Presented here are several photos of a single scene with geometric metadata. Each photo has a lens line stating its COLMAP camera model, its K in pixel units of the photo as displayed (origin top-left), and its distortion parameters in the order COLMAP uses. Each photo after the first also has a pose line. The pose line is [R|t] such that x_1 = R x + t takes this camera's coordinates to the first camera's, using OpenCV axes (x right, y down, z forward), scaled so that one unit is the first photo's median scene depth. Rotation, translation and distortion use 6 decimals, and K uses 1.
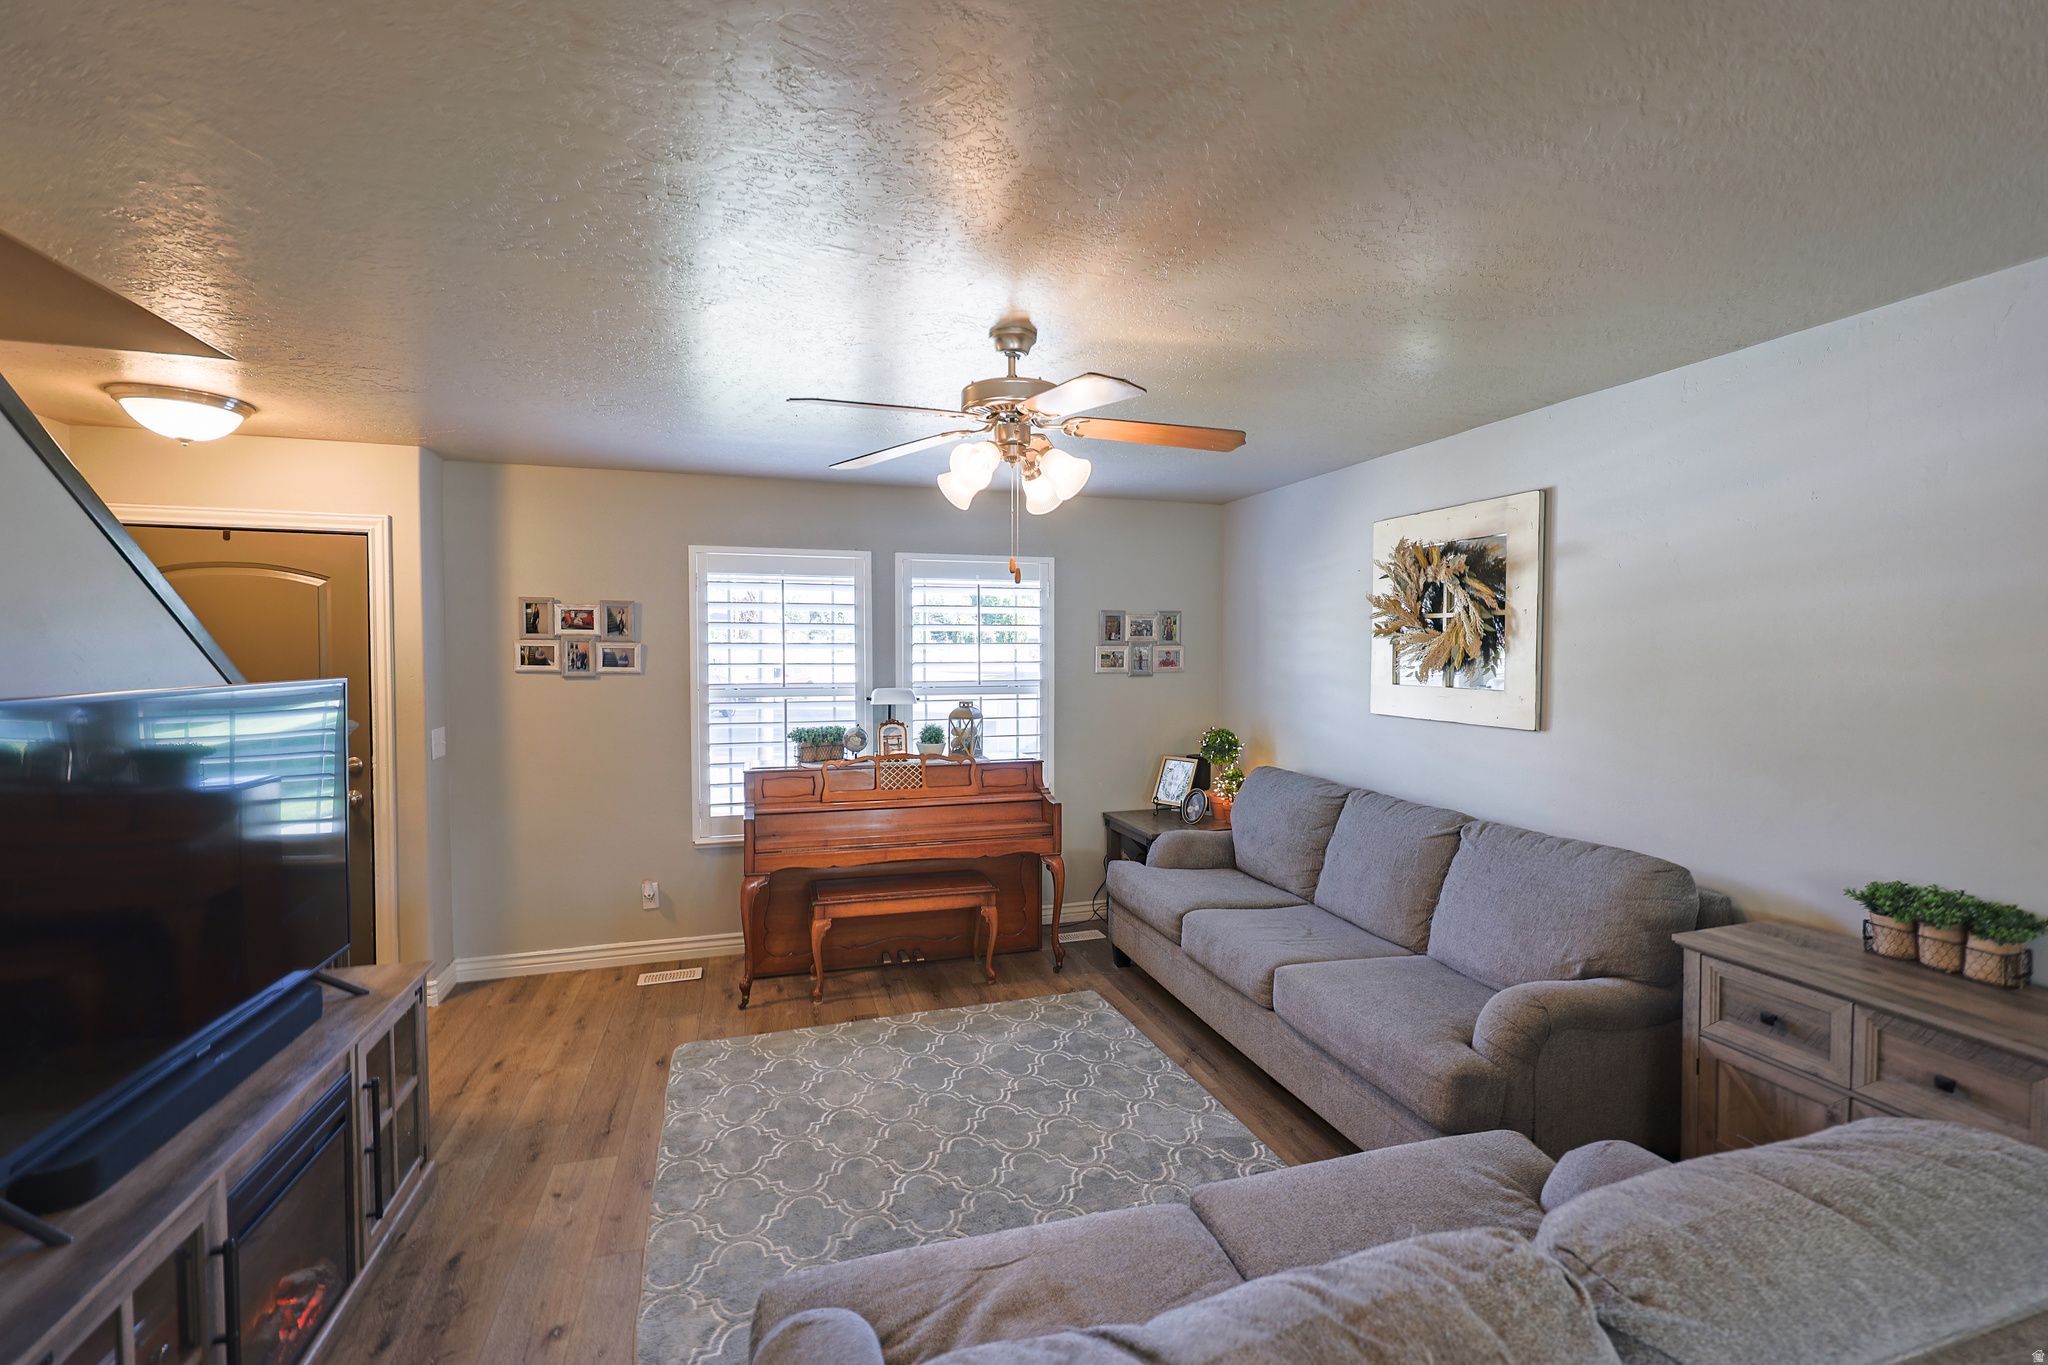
lens RADIAL K [[884.4, 0, 1016.0], [0, 884.4, 682.3], [0, 0, 1]] dist [0.001252, 0.000462]
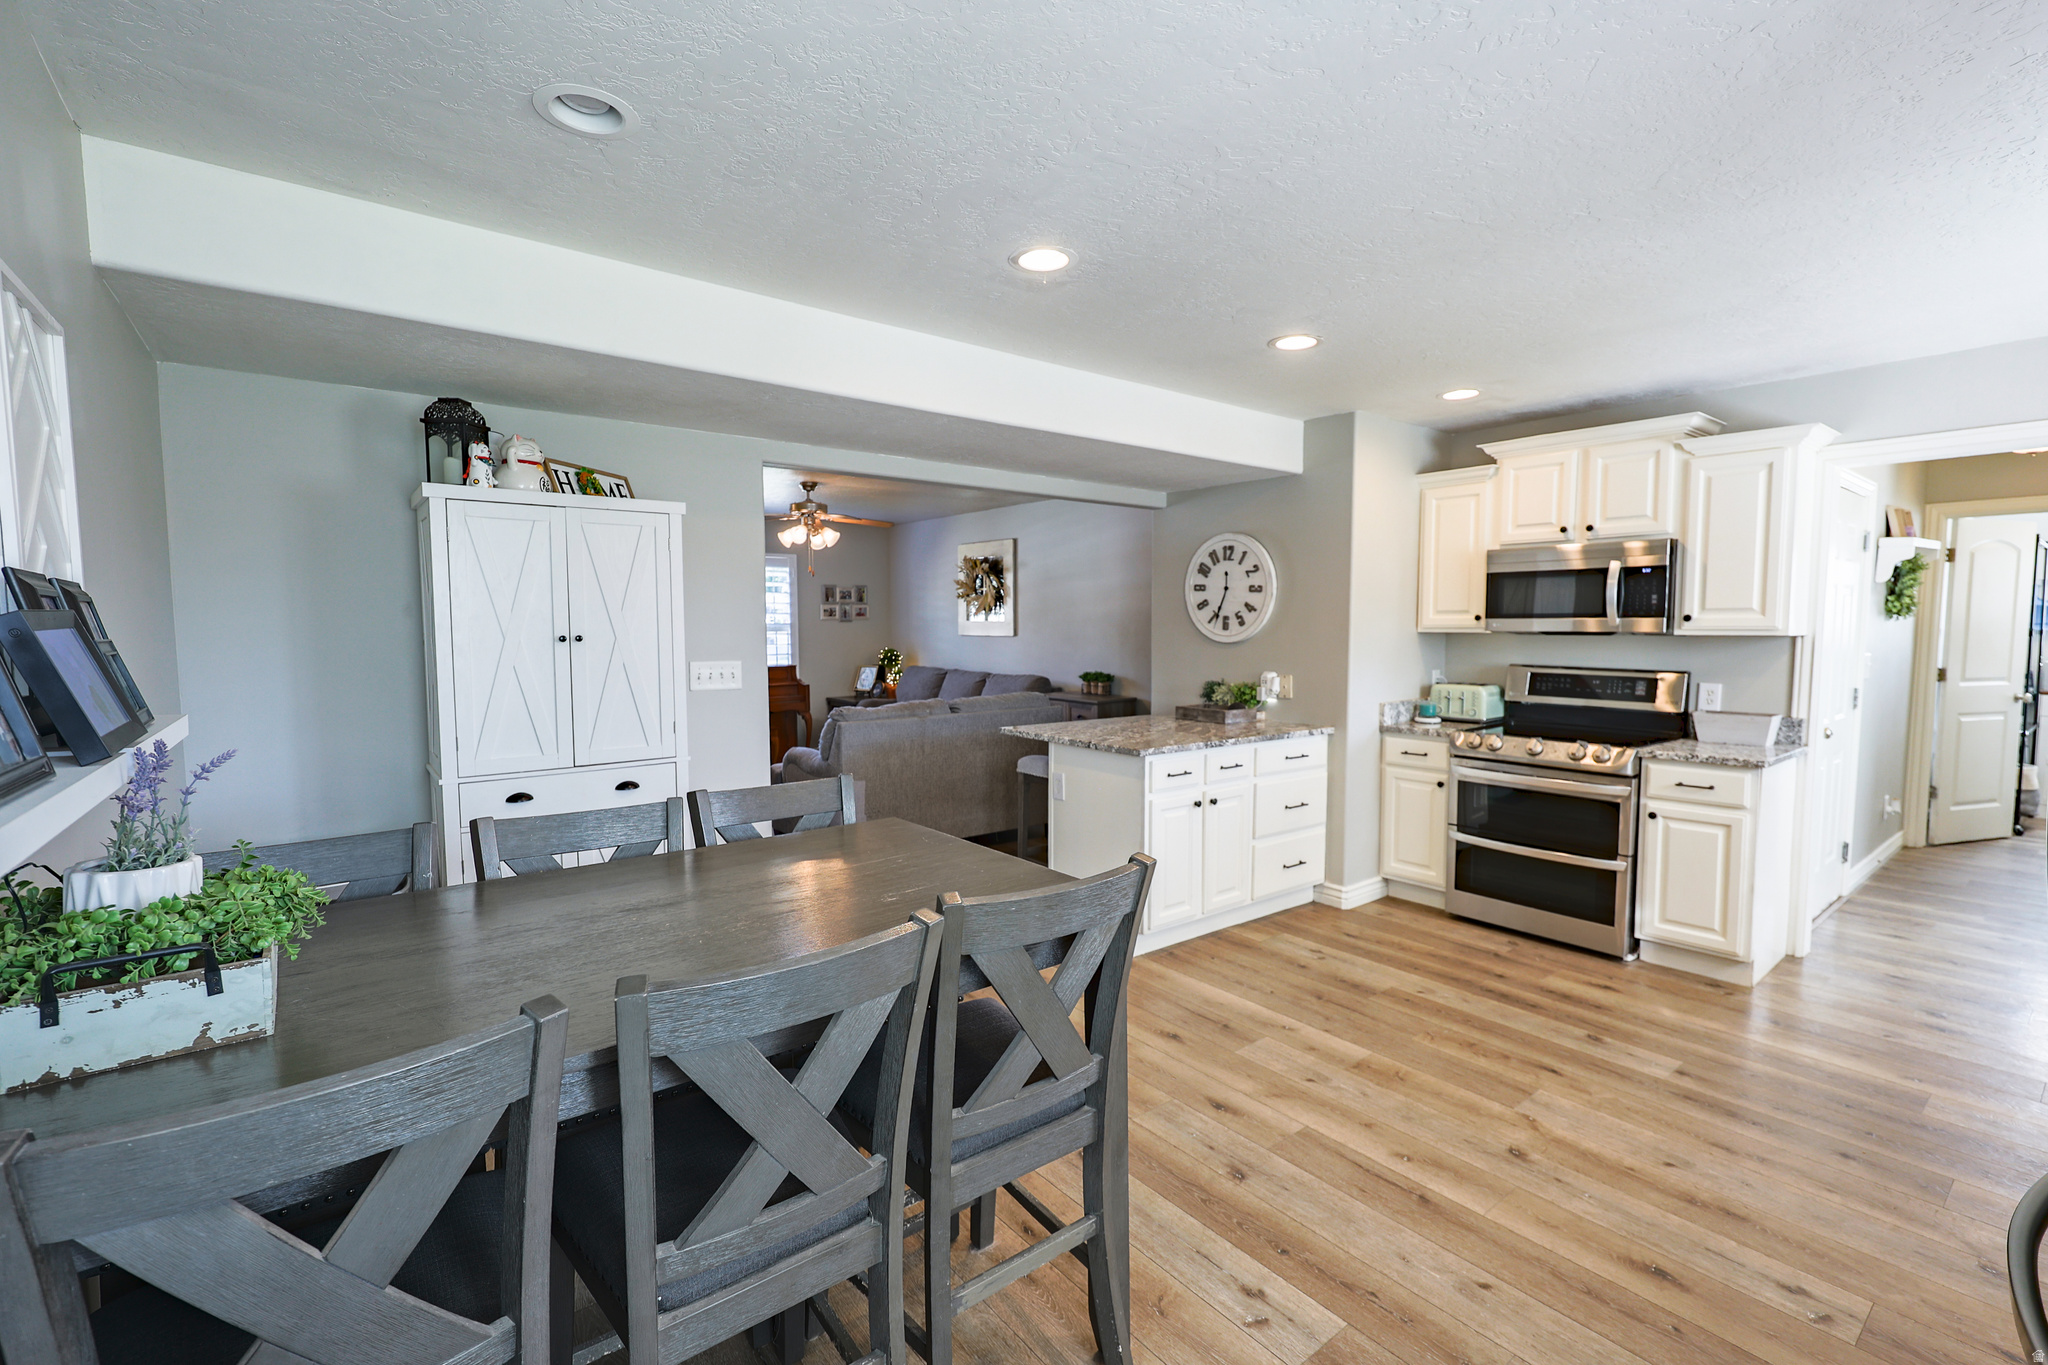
lens RADIAL K [[884.4, 0, 1027.0], [0, 884.4, 682.4], [0, 0, 1]] dist [0.001252, 0.000462]
pose [[0.930682, -0.029329, 0.364653, -0.243961], [0.017178, 0.999185, 0.036521, 0.079790], [-0.365427, -0.027725, 0.930427, -1.126968]]
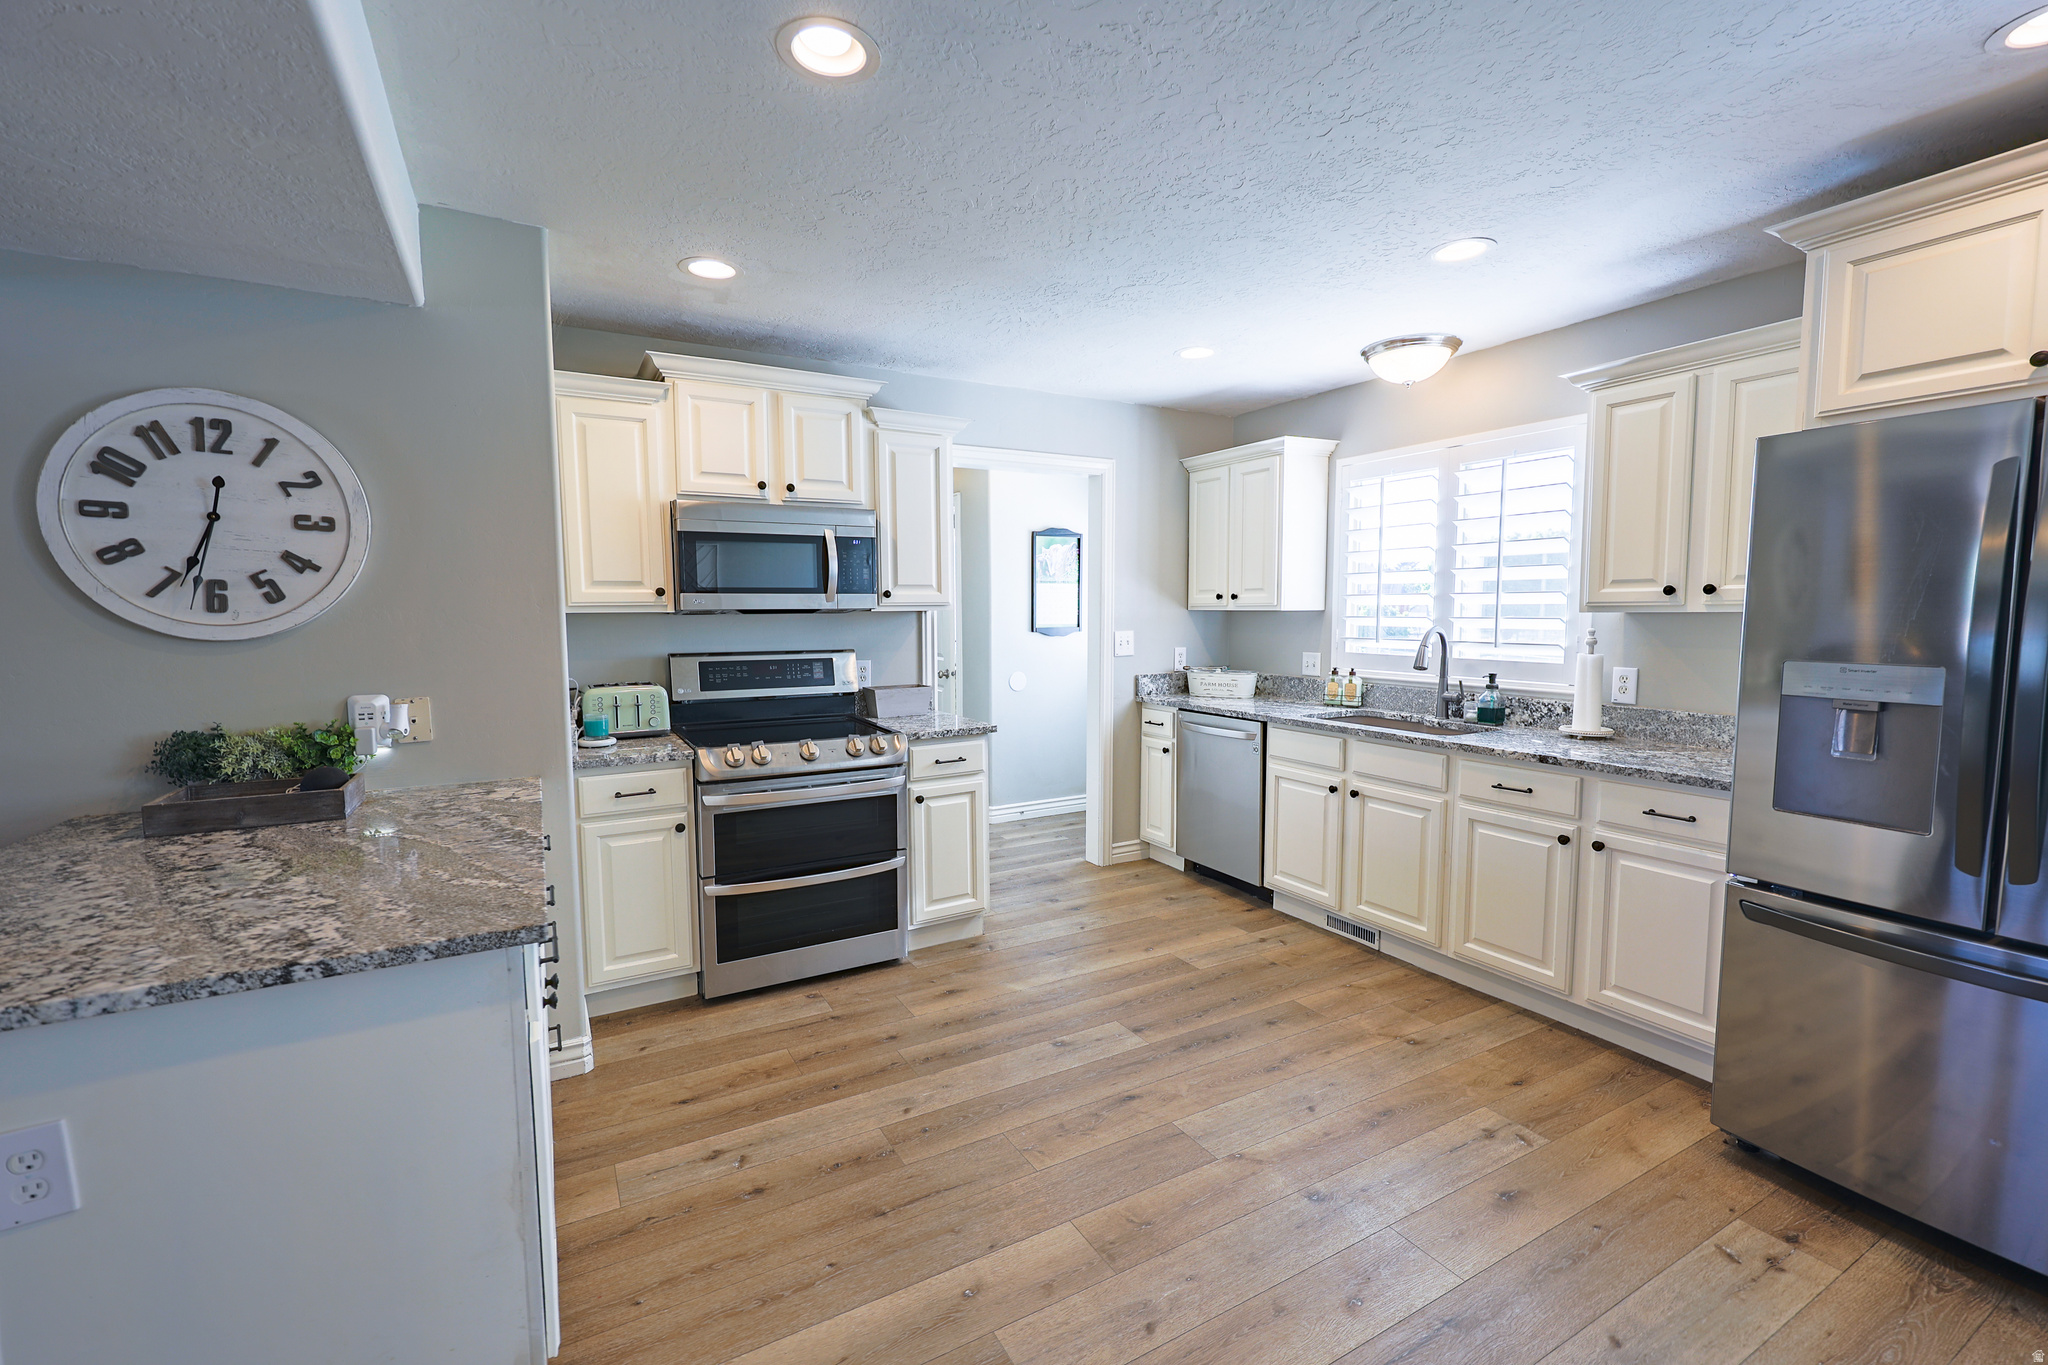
lens RADIAL K [[884.4, 0, 1020.0], [0, 884.4, 676.3], [0, 0, 1]] dist [0.001252, 0.000462]
pose [[-0.219018, -0.078634, 0.972547, -0.171513], [0.039689, 0.995204, 0.089404, 0.066513], [-0.974913, 0.058181, -0.214847, -0.419148]]
